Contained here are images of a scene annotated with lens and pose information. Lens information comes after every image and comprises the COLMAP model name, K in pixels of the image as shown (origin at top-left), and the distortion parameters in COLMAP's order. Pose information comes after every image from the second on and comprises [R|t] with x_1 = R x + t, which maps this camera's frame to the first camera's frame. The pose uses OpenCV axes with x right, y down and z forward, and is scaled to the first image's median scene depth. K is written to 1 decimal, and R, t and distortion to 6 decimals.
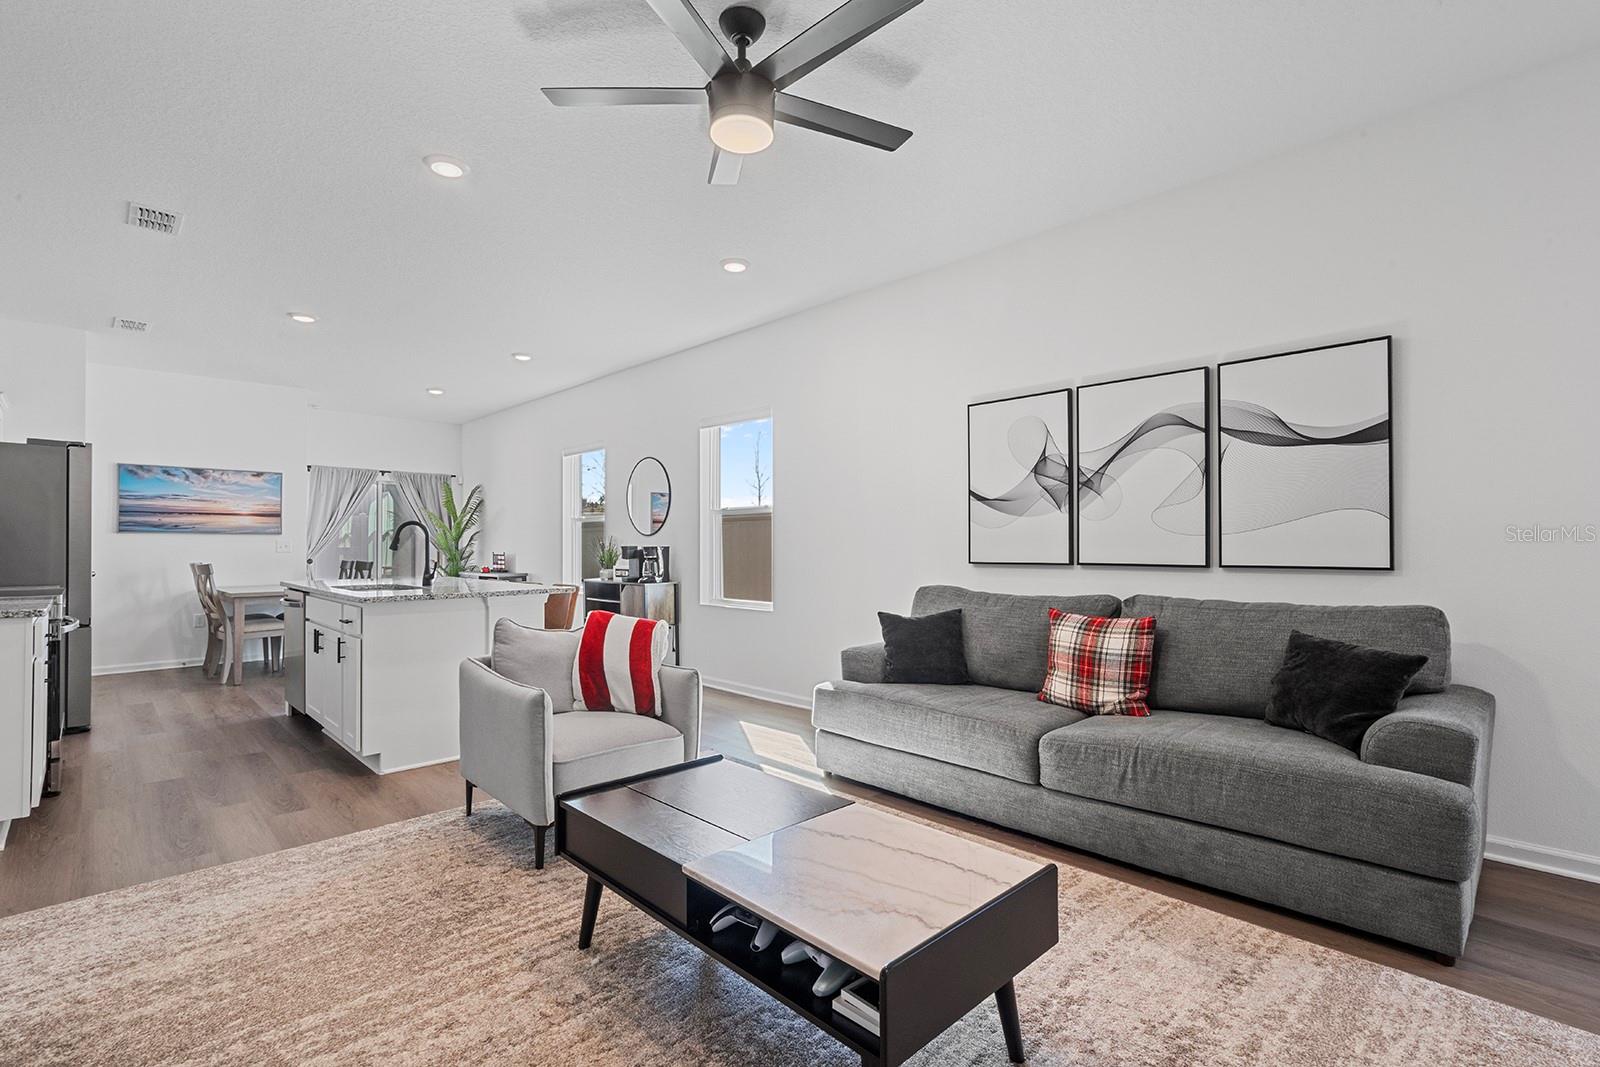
lens RADIAL K [[732.7, 0, 797.2], [0, 732.7, 539.8], [0, 0, 1]] dist [-0.006271, 0.003496]
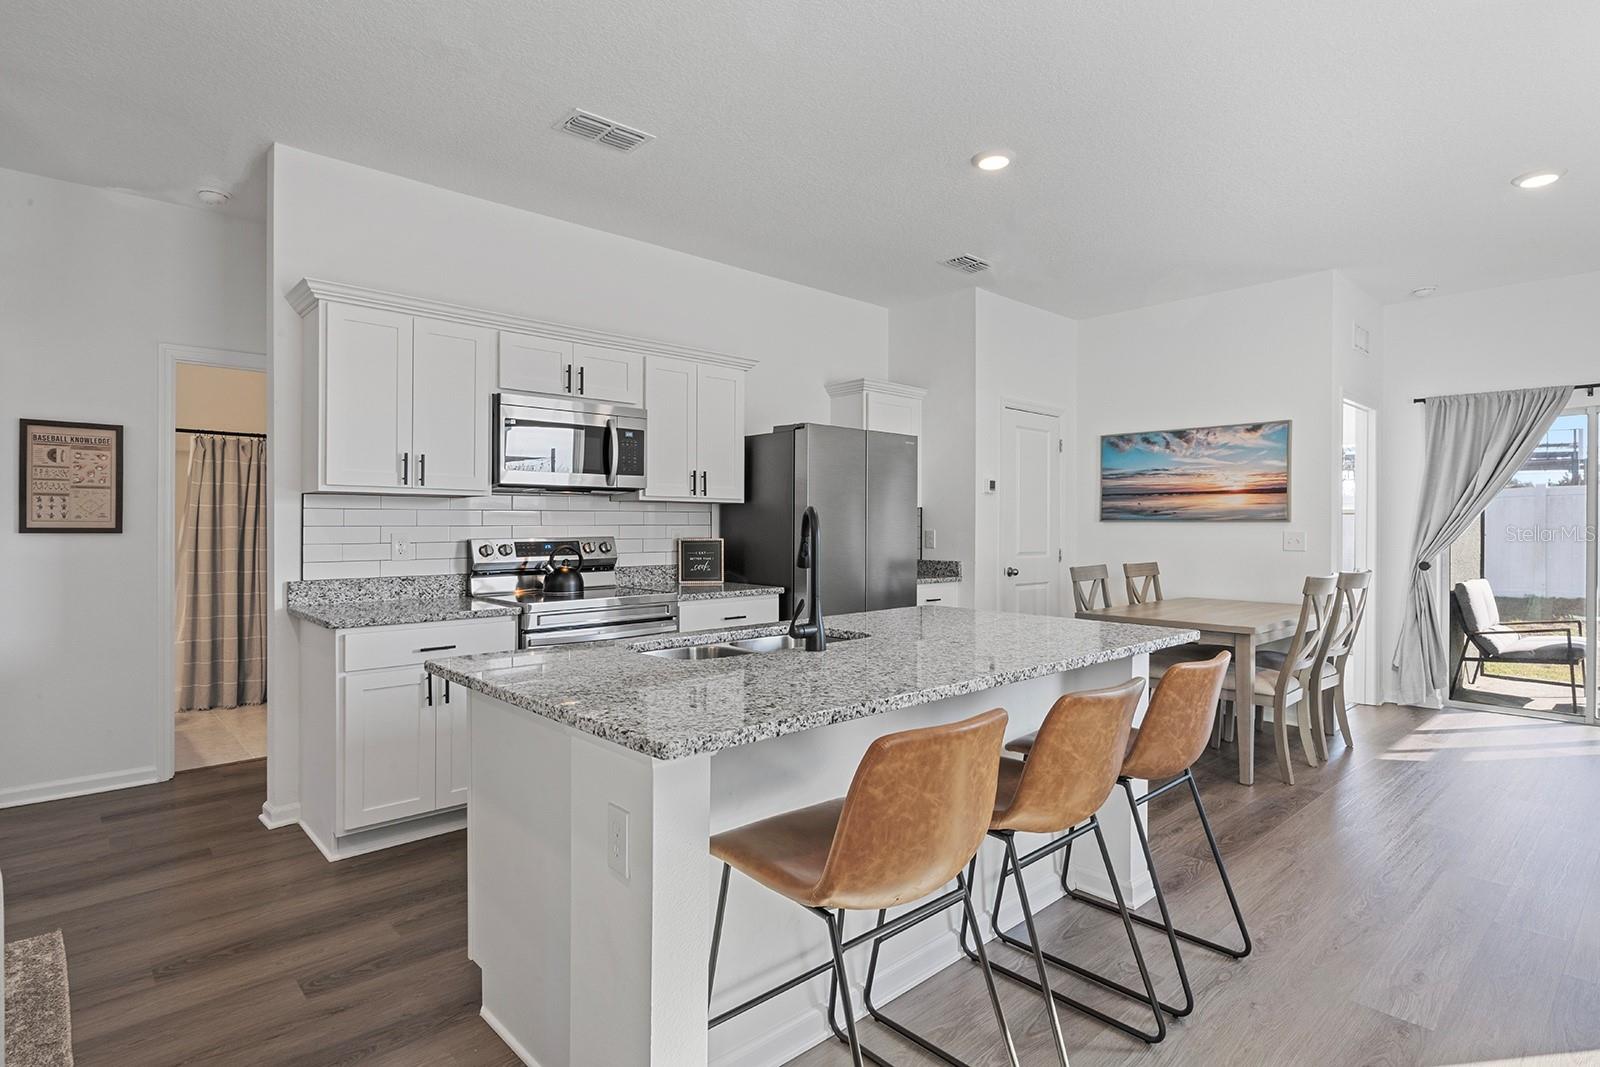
lens RADIAL K [[824.8, 0, 797.1], [0, 824.8, 529.0], [0, 0, 1]] dist [0.002199, 0.000426]
pose [[-0.038191, 0.008771, -0.999232, -0.002899], [0.007781, 0.999934, 0.008480, -0.013970], [0.999240, -0.007451, -0.038257, 0.842810]]
